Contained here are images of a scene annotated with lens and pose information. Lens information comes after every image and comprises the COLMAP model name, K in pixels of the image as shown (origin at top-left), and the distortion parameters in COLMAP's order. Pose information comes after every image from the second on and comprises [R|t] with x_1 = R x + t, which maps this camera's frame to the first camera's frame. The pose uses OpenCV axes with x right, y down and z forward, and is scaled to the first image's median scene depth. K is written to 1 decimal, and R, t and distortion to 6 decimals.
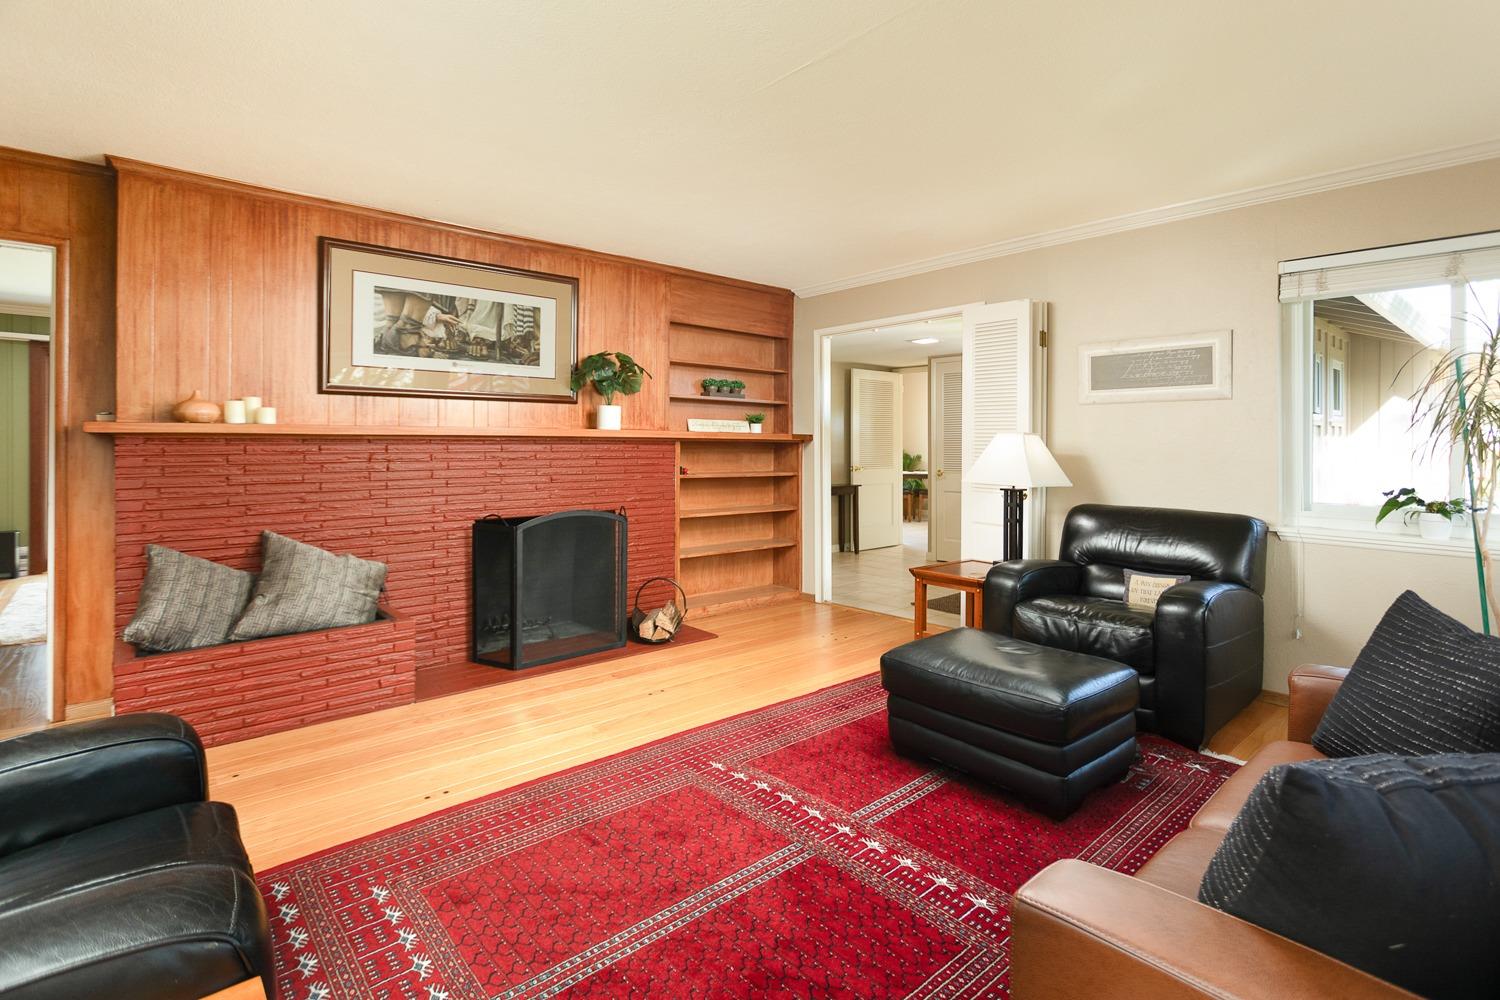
lens RADIAL K [[733.2, 0, 752.6], [0, 733.2, 442.0], [0, 0, 1]] dist [-0.000513, 0.000400]
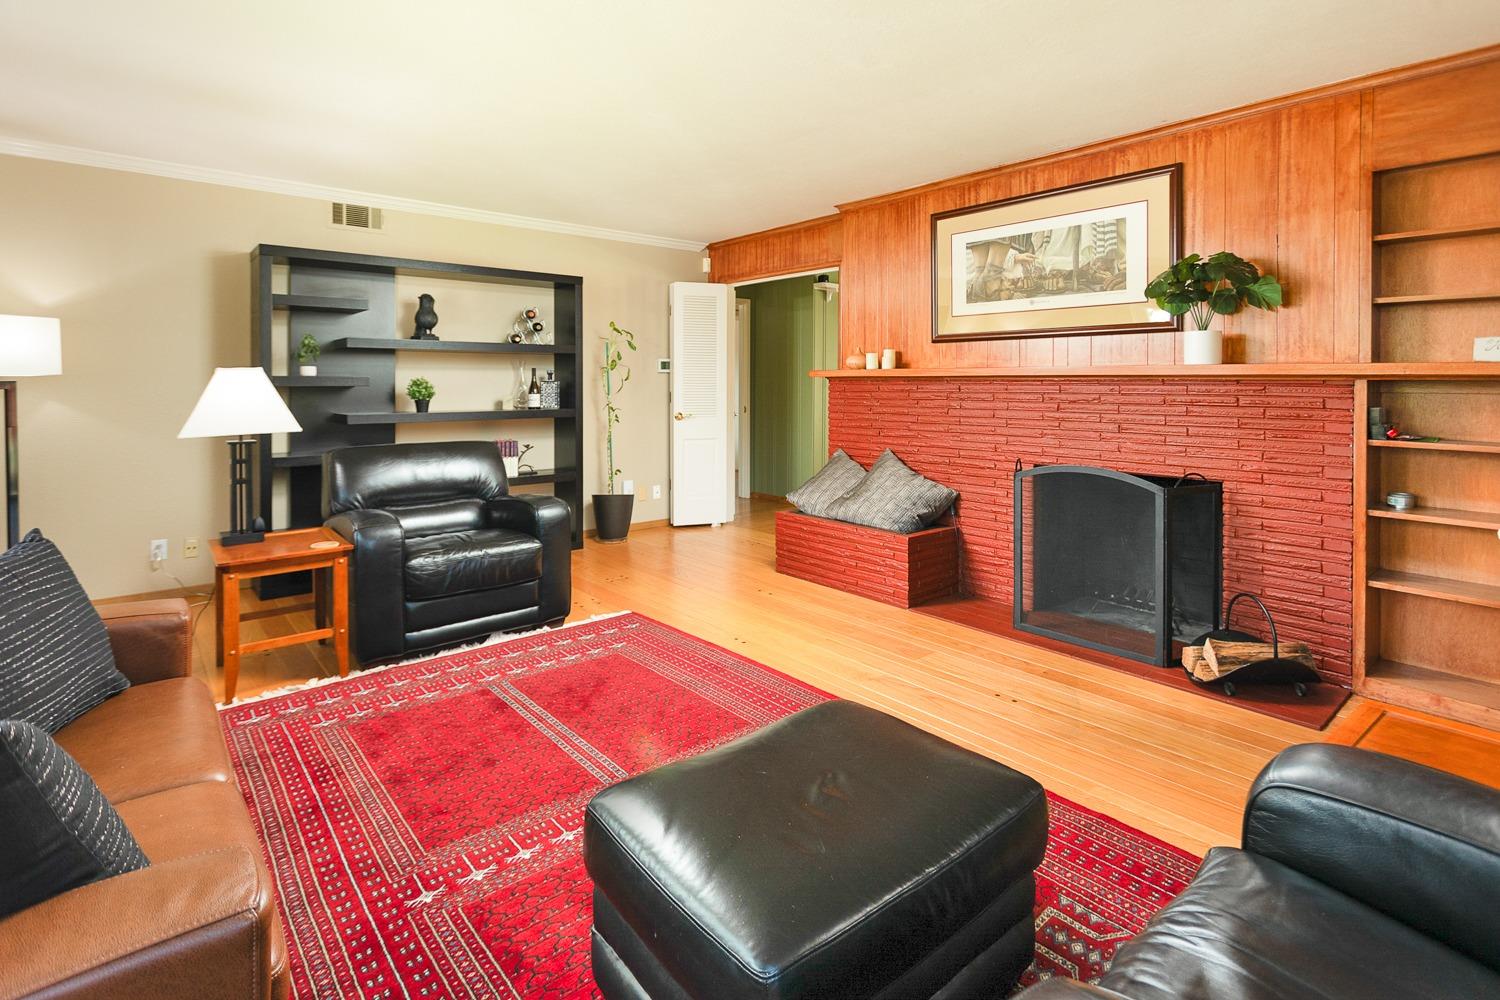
lens RADIAL K [[753.4, 0, 752.7], [0, 753.4, 383.4], [0, 0, 1]] dist [-0.004116, -0.000069]
pose [[-0.017958, -0.003044, -0.999834, 0.597753], [-0.002374, 0.999993, -0.003001, 0.005100], [0.999836, 0.002320, -0.017965, 0.647686]]
